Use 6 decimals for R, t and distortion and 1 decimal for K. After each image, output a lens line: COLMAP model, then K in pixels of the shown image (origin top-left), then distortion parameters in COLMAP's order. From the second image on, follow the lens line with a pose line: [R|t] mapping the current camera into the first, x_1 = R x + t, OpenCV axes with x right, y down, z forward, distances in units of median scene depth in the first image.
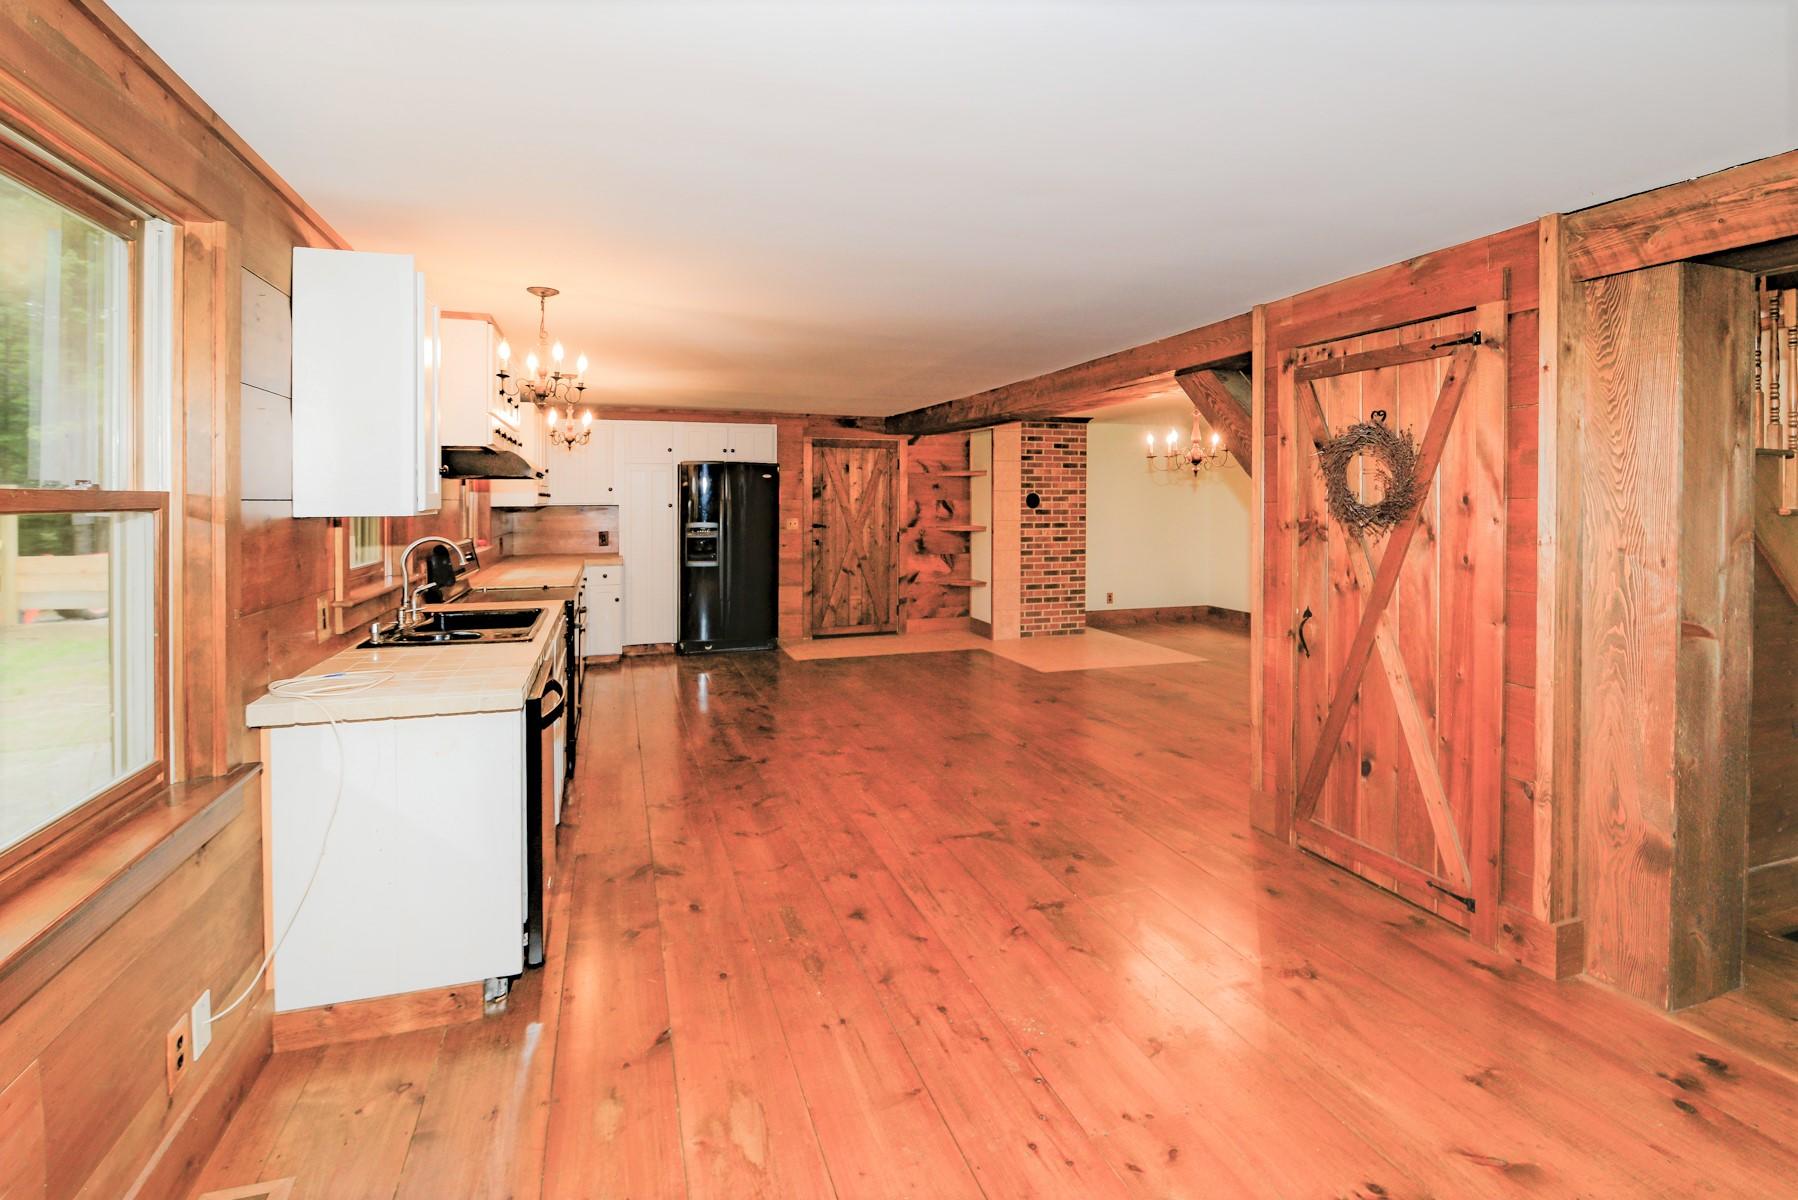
lens RADIAL K [[802.3, 0, 899.0], [0, 802.3, 600.0], [0, 0, 1]] dist [-0.002455, -0.009174]
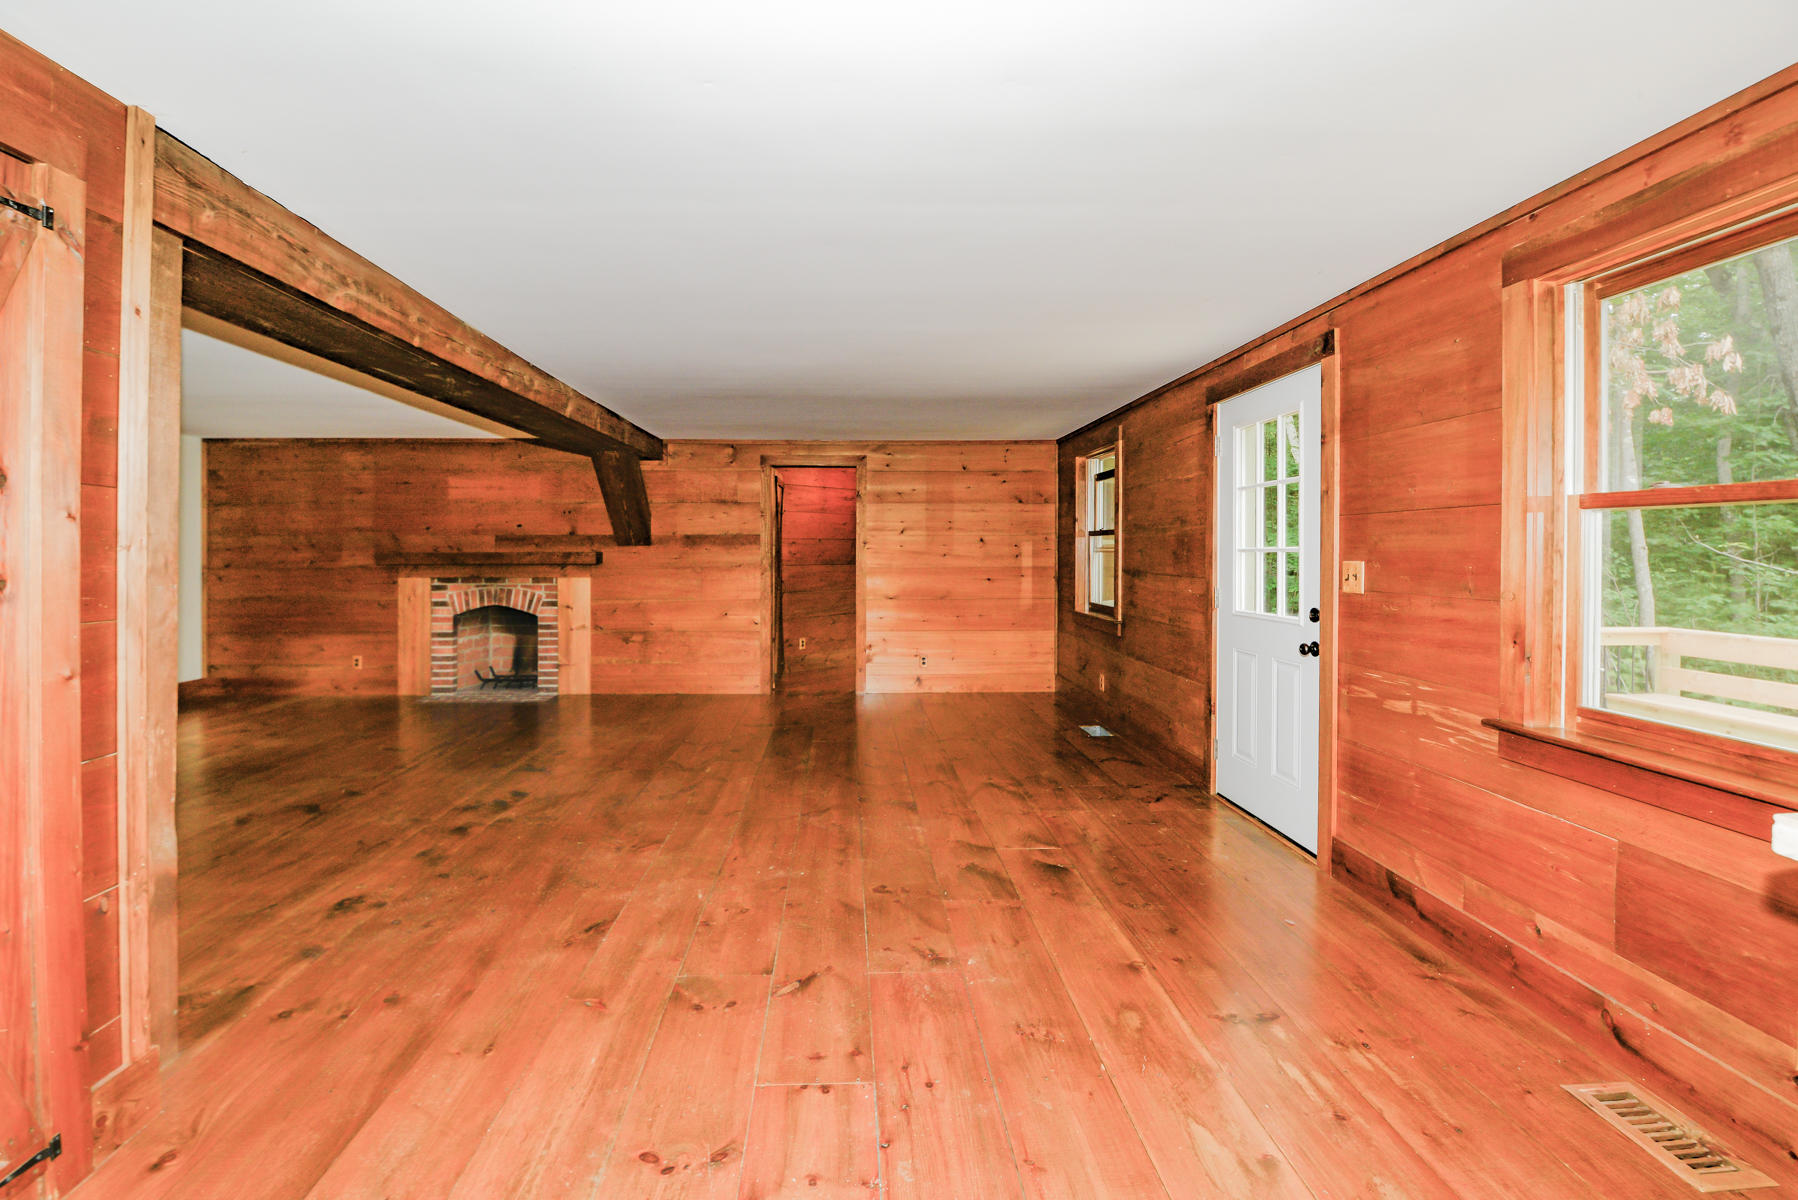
lens RADIAL K [[784.8, 0, 886.6], [0, 784.8, 545.6], [0, 0, 1]] dist [-0.019283, -0.000728]
pose [[-0.956413, -0.000566, 0.292017, -0.079127], [0.036749, 0.991815, 0.122282, -0.162157], [-0.289696, 0.127683, -0.948564, 1.773507]]
